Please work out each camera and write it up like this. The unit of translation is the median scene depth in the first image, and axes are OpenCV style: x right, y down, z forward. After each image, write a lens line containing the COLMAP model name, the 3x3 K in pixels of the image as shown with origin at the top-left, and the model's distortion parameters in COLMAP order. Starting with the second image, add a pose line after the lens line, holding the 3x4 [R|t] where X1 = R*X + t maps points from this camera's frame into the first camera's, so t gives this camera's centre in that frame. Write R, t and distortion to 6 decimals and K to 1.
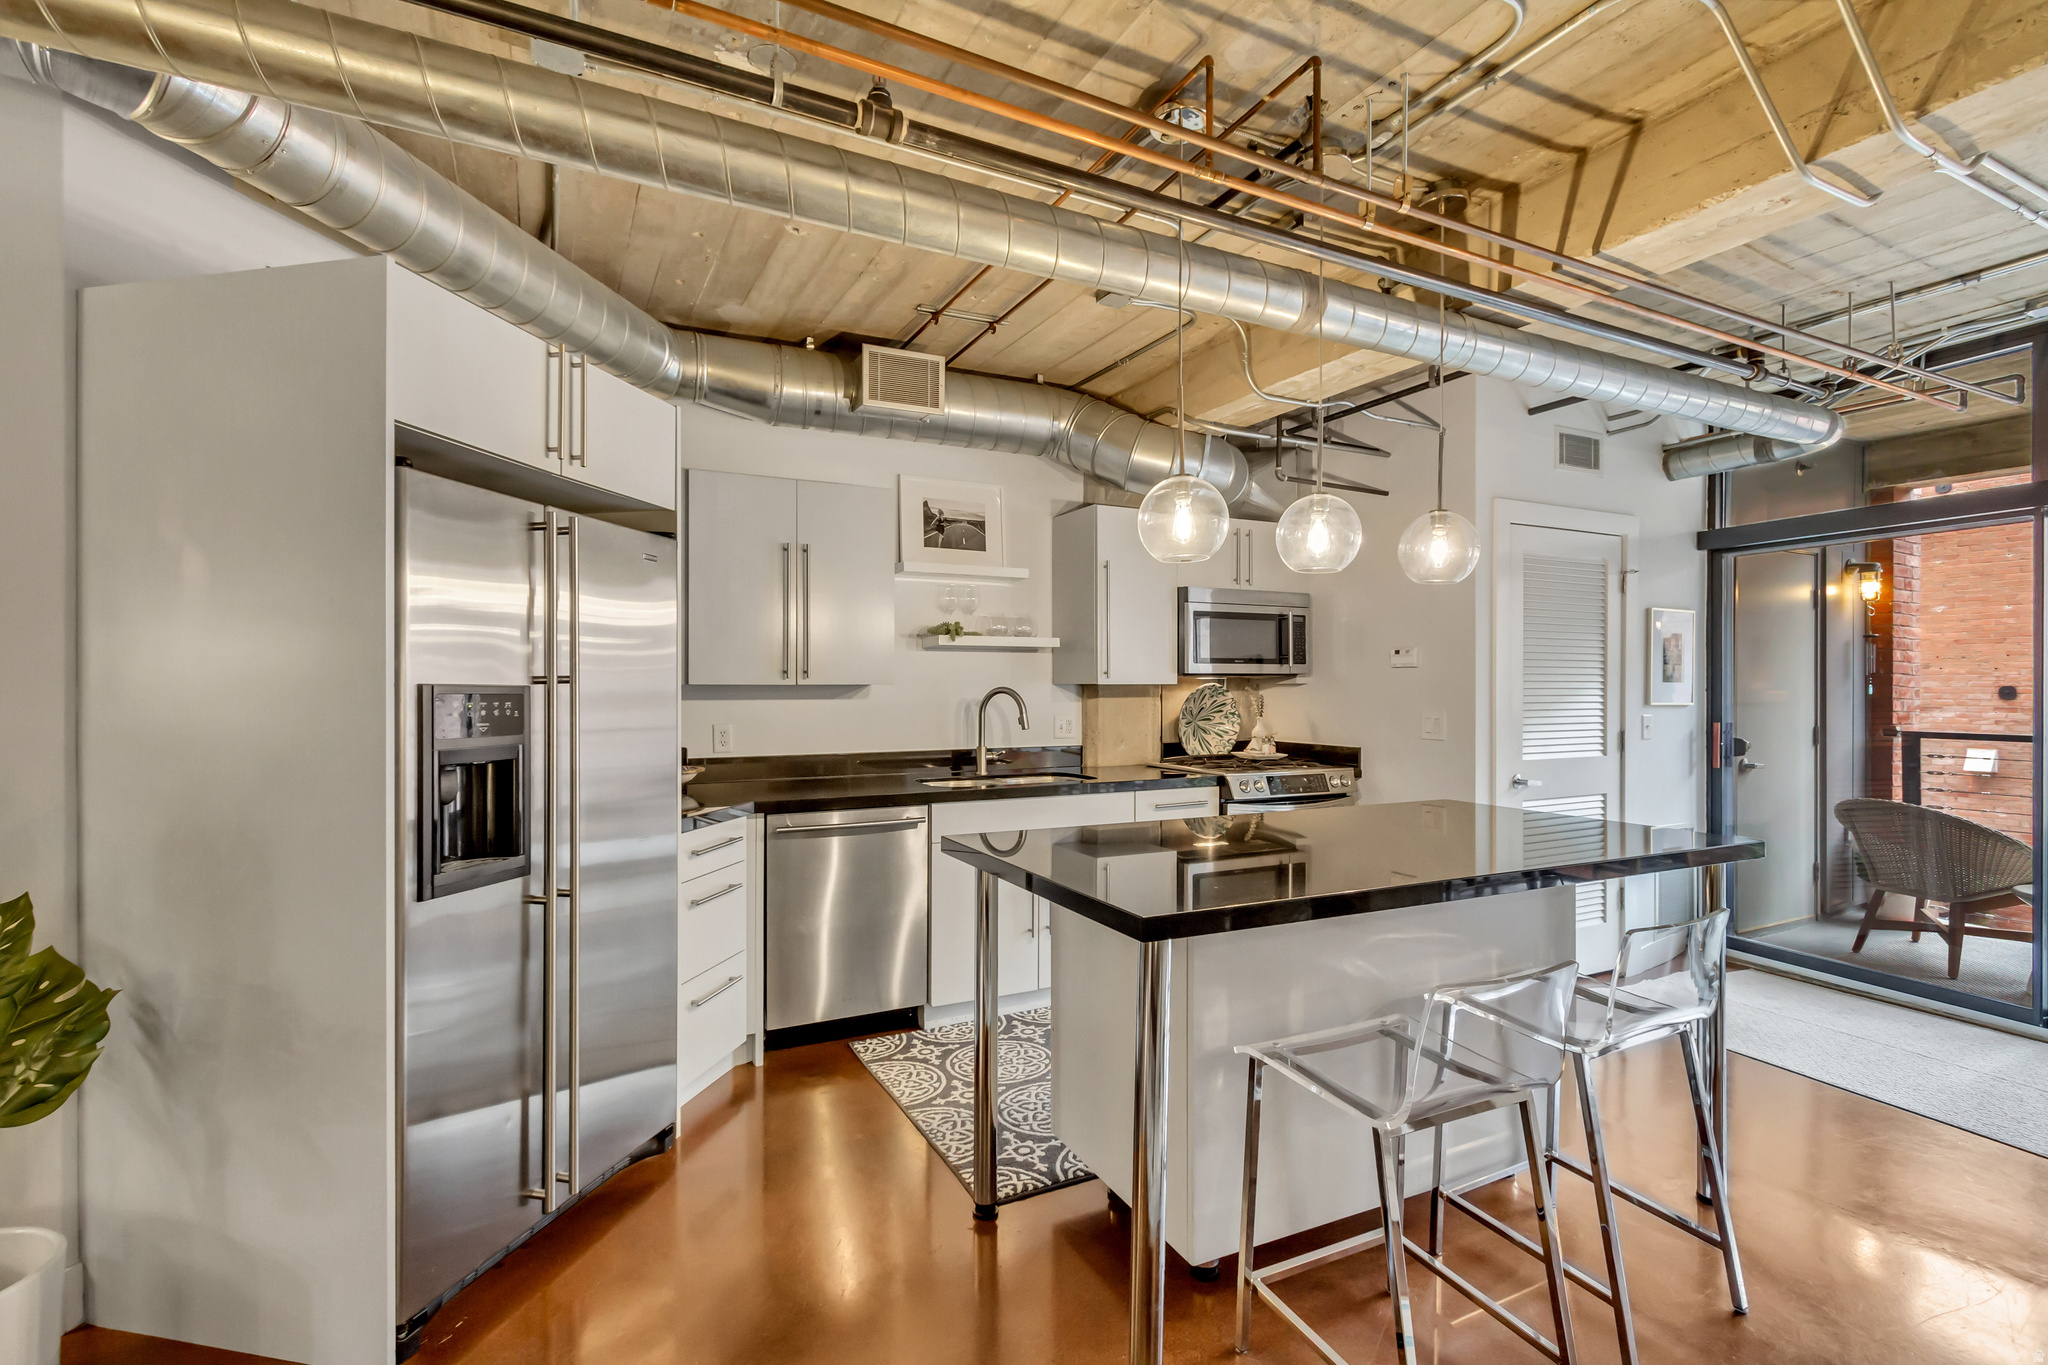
lens RADIAL K [[931.8, 0, 1025.8], [0, 931.8, 686.7], [0, 0, 1]] dist [0.005327, -0.001094]
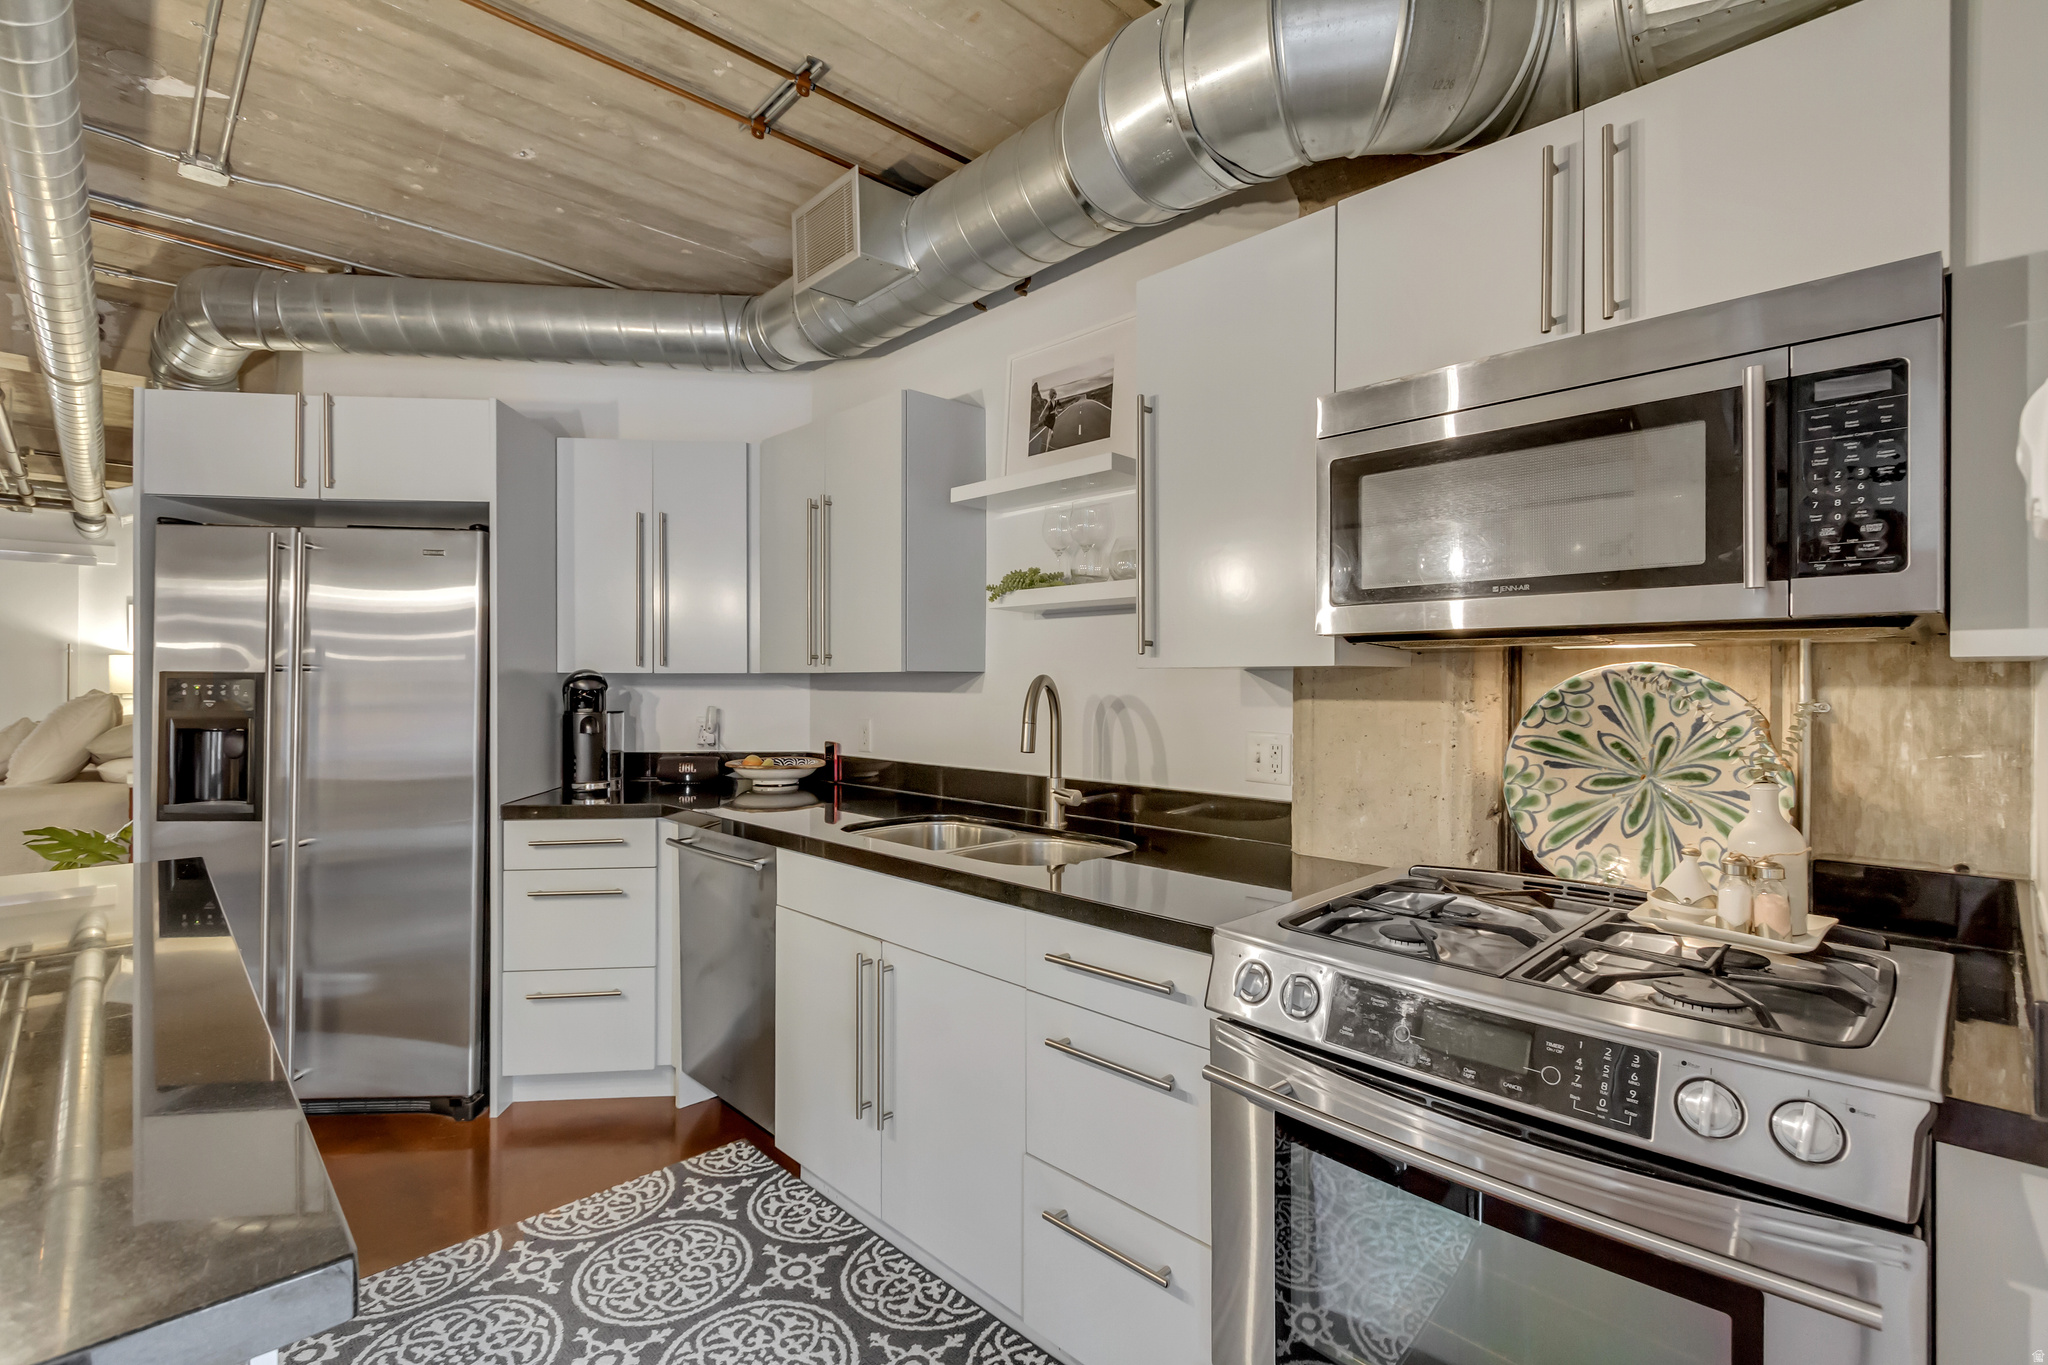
lens RADIAL K [[943.9, 0, 1020.6], [0, 943.9, 679.3], [0, 0, 1]] dist [0.012022, -0.000114]
pose [[0.298621, -0.000410, -0.954372, 0.491989], [-0.002283, 0.999997, -0.001144, 0.003419], [0.954369, 0.002520, 0.298619, 0.777126]]
